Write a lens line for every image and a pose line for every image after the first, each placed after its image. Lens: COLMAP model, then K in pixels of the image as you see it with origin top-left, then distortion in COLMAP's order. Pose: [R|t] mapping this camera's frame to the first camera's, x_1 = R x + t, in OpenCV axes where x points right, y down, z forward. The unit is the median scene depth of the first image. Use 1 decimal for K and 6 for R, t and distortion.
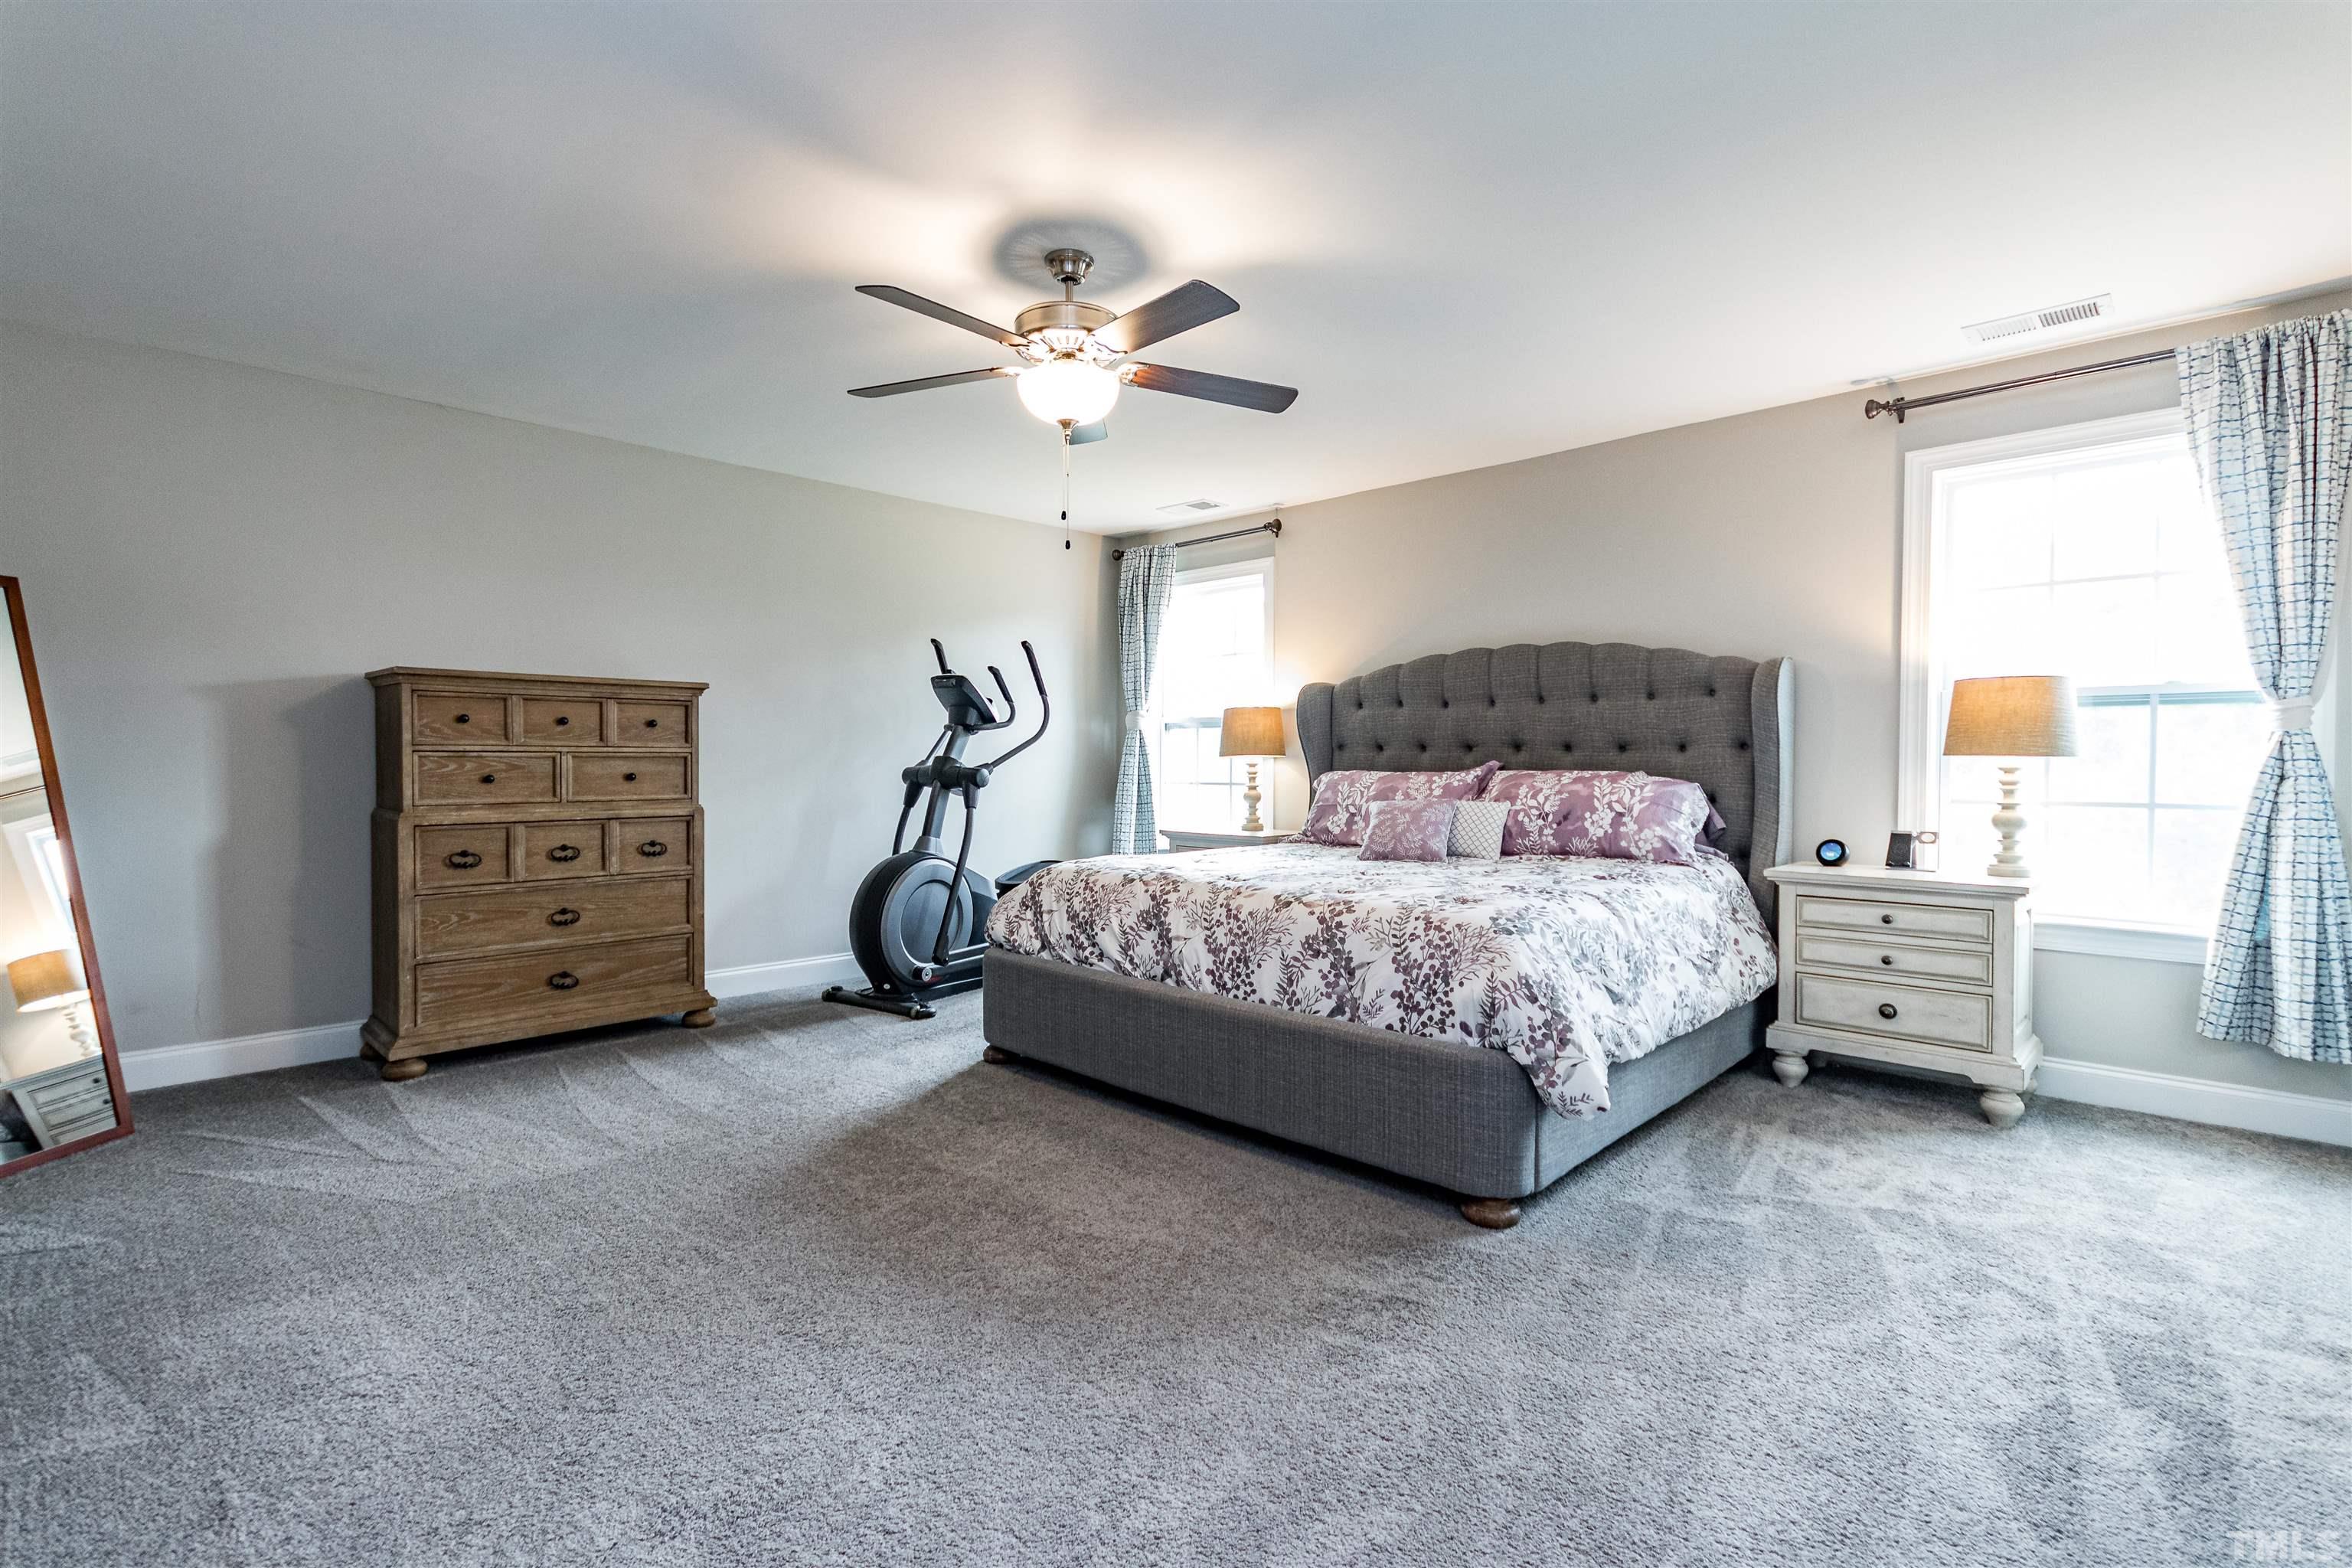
lens RADIAL K [[1088.6, 0, 1173.8], [0, 1088.6, 775.5], [0, 0, 1]] dist [-0.000295, 0.000246]
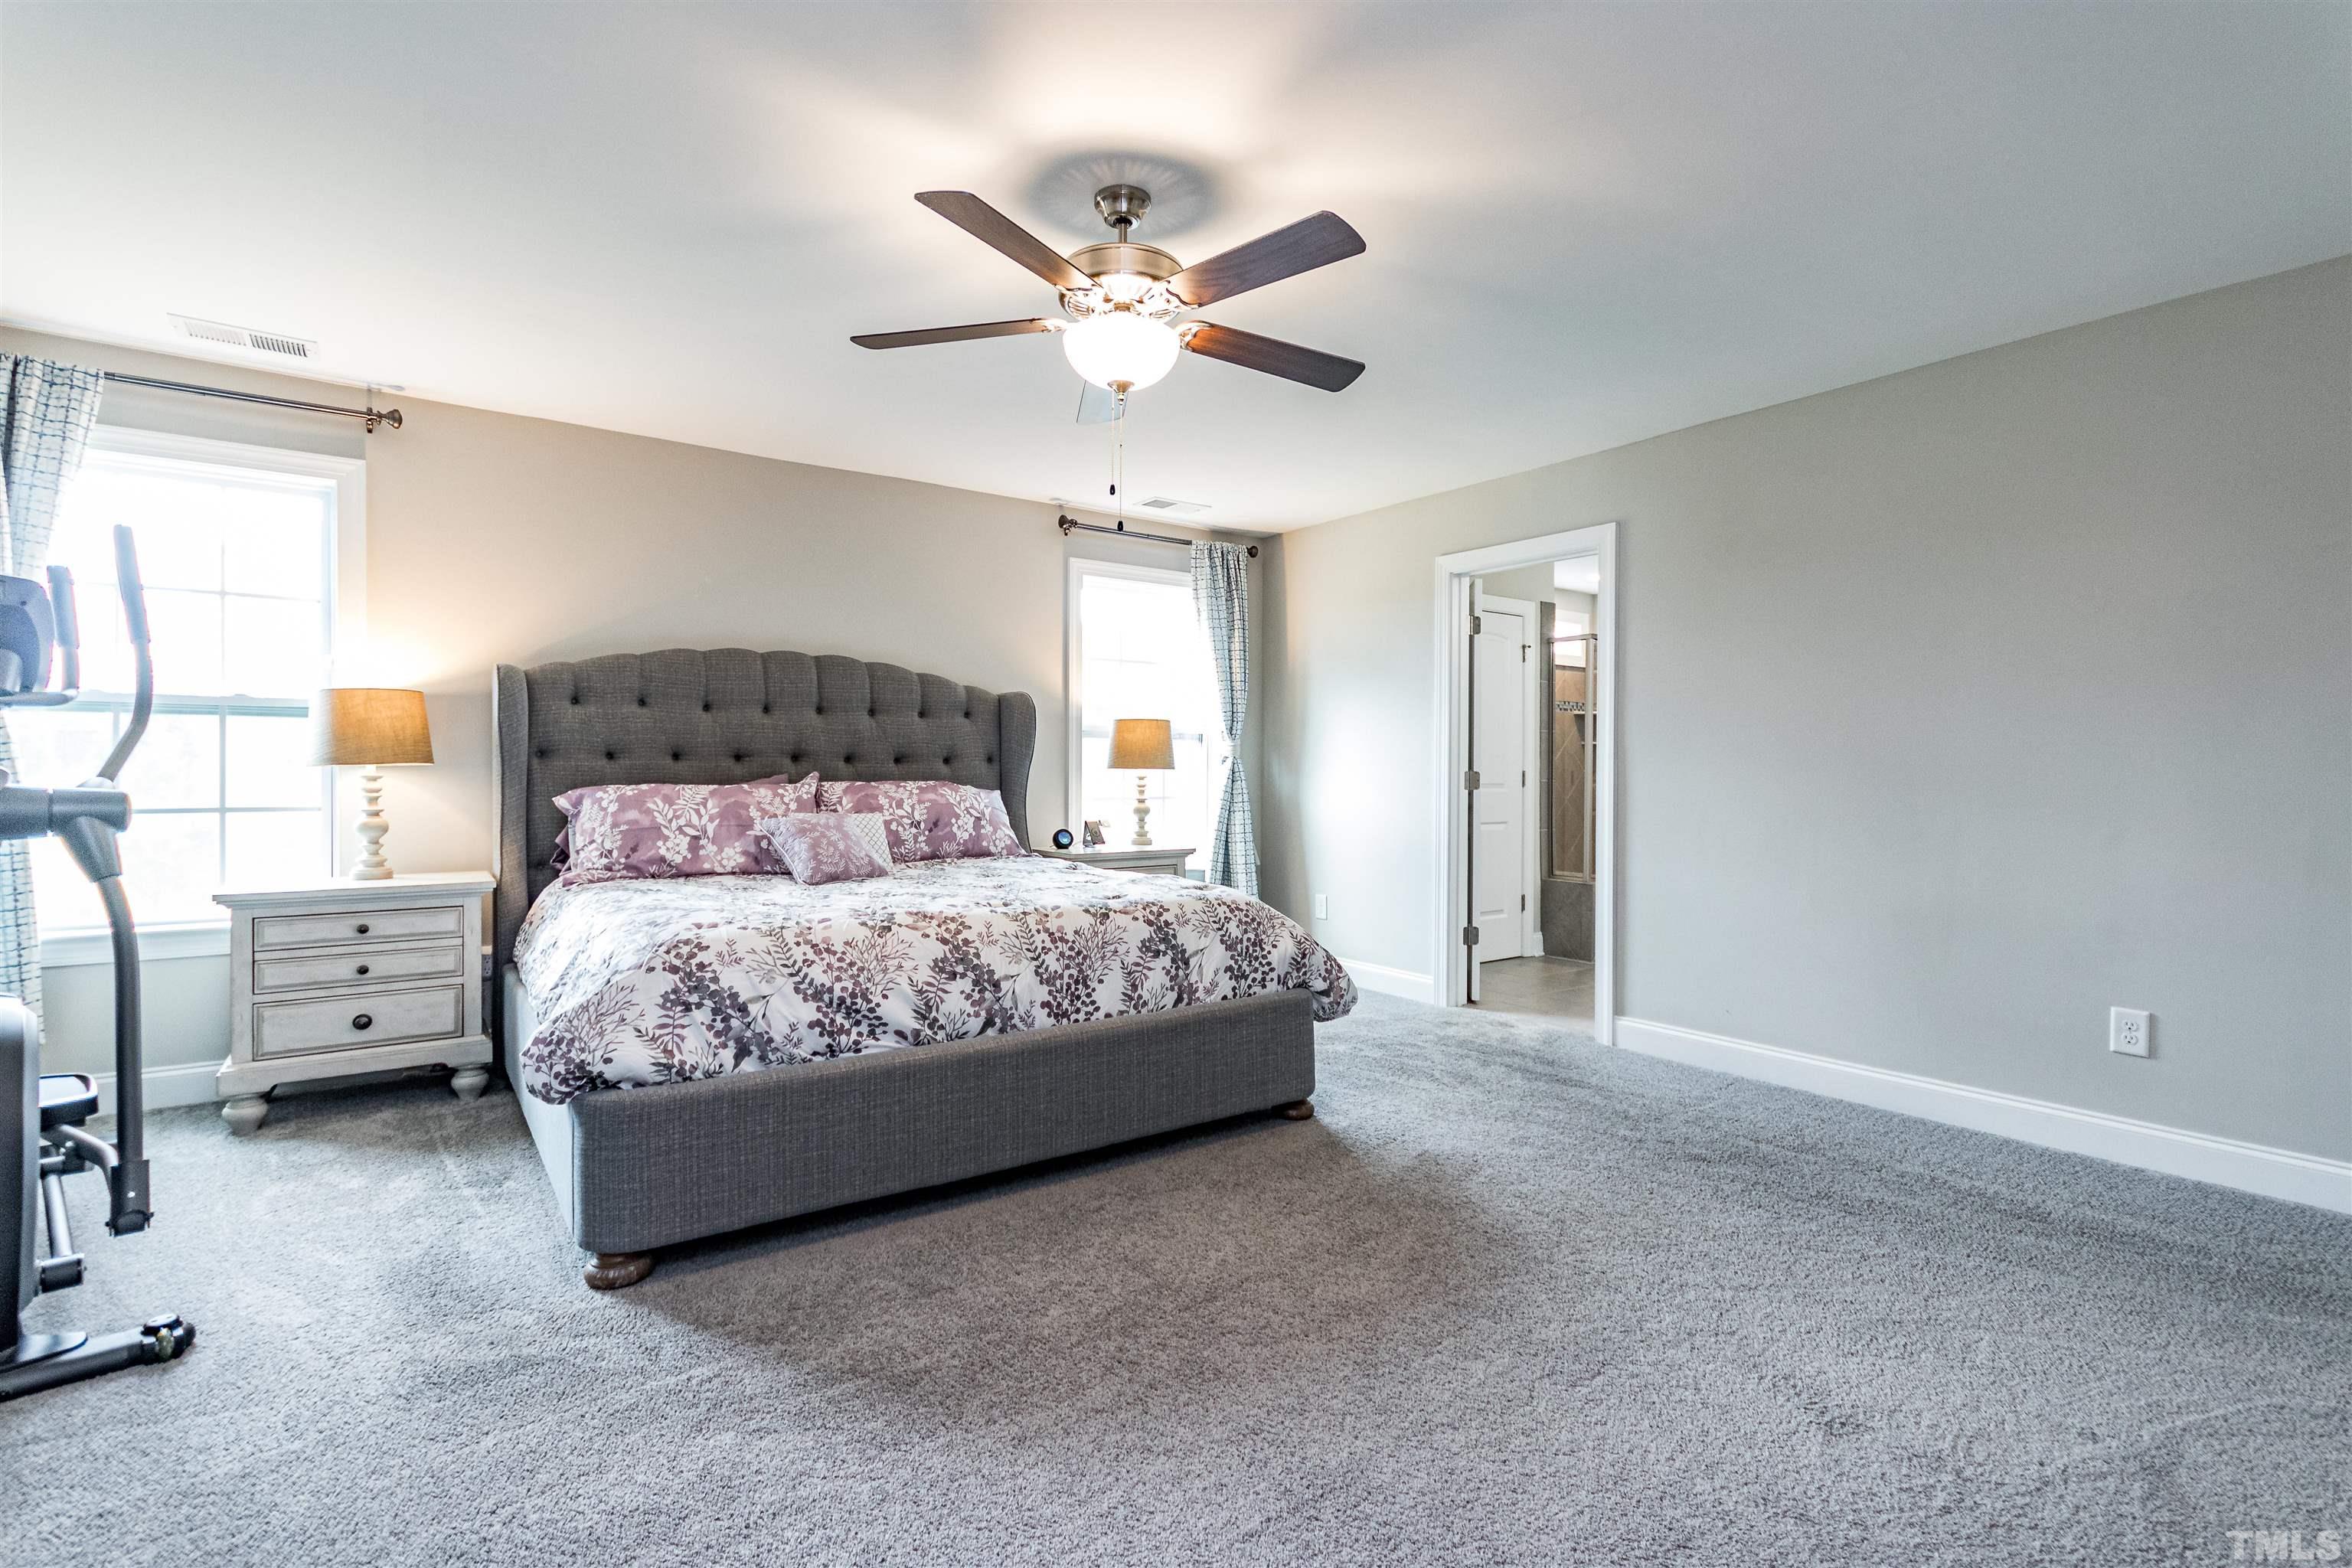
lens RADIAL K [[1088.6, 0, 1173.8], [0, 1088.6, 775.5], [0, 0, 1]] dist [-0.000295, 0.000246]
pose [[0.173858, -0.005326, 0.984756, -0.830365], [0.010218, 0.999941, 0.003604, -0.014431], [-0.984718, 0.009436, 0.173903, 0.714443]]
